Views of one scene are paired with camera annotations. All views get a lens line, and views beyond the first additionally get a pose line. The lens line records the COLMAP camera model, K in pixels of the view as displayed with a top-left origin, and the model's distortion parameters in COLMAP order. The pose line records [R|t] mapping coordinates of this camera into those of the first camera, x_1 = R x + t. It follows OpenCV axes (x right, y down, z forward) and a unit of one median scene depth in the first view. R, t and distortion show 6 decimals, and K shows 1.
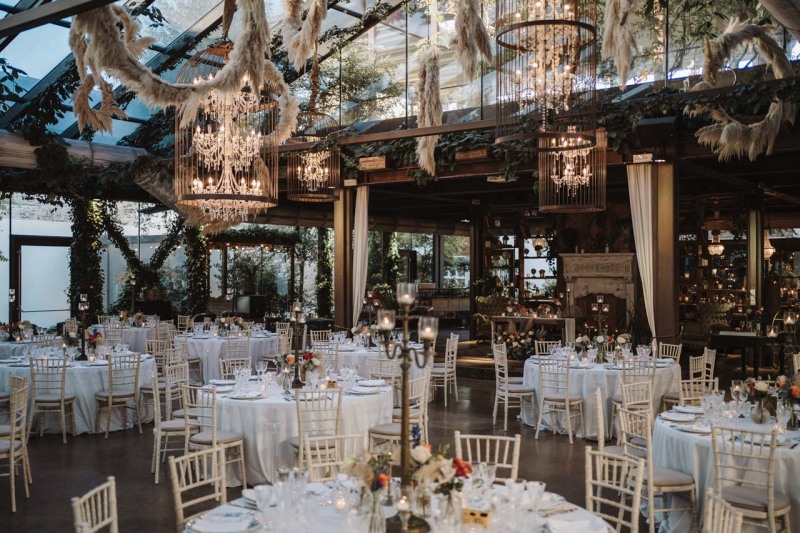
lens RADIAL K [[814.4, 0, 400.0], [0, 814.4, 266.5], [0, 0, 1]] dist [-0.042966, 0.169436]
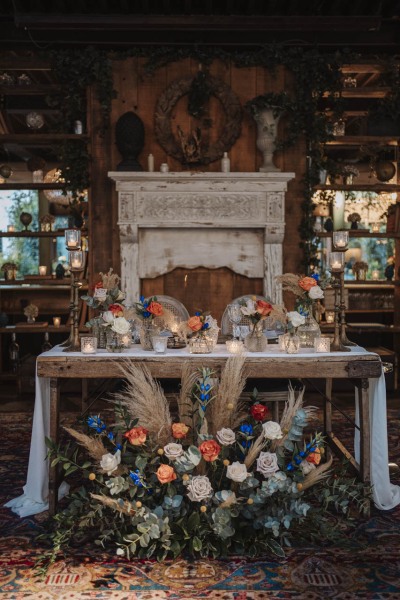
lens RADIAL K [[604.4, 0, 200.0], [0, 604.4, 300.0], [0, 0, 1]] dist [-0.045088, 0.172396]
pose [[0.777308, -0.039694, 0.627866, 0.037325], [-0.001404, 0.997896, 0.064826, 0.030350], [-0.629118, -0.051271, 0.775617, 0.749849]]
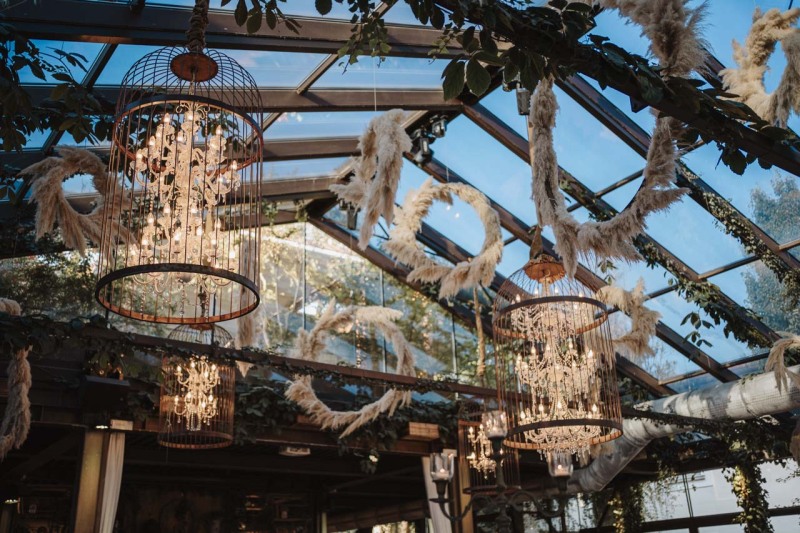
lens RADIAL K [[805.8, 0, 400.0], [0, 805.8, 266.5], [0, 0, 1]] dist [-0.045088, 0.172396]
pose [[0.272462, 0.354117, 0.894632, -0.594521], [0.033779, 0.925716, -0.376709, 0.035548], [-0.961574, 0.132858, 0.240260, 0.521310]]
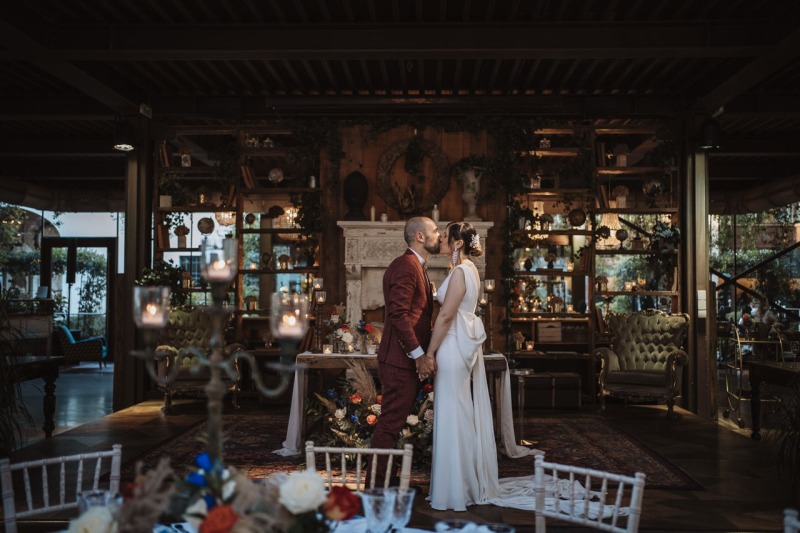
lens RADIAL K [[805.8, 0, 400.0], [0, 805.8, 266.5], [0, 0, 1]] dist [-0.045088, 0.172396]
pose [[0.813683, 0.022722, 0.580865, -0.062173], [-0.007984, 0.999578, -0.027917, 0.026362], [-0.581254, 0.018078, 0.813521, 0.591423]]
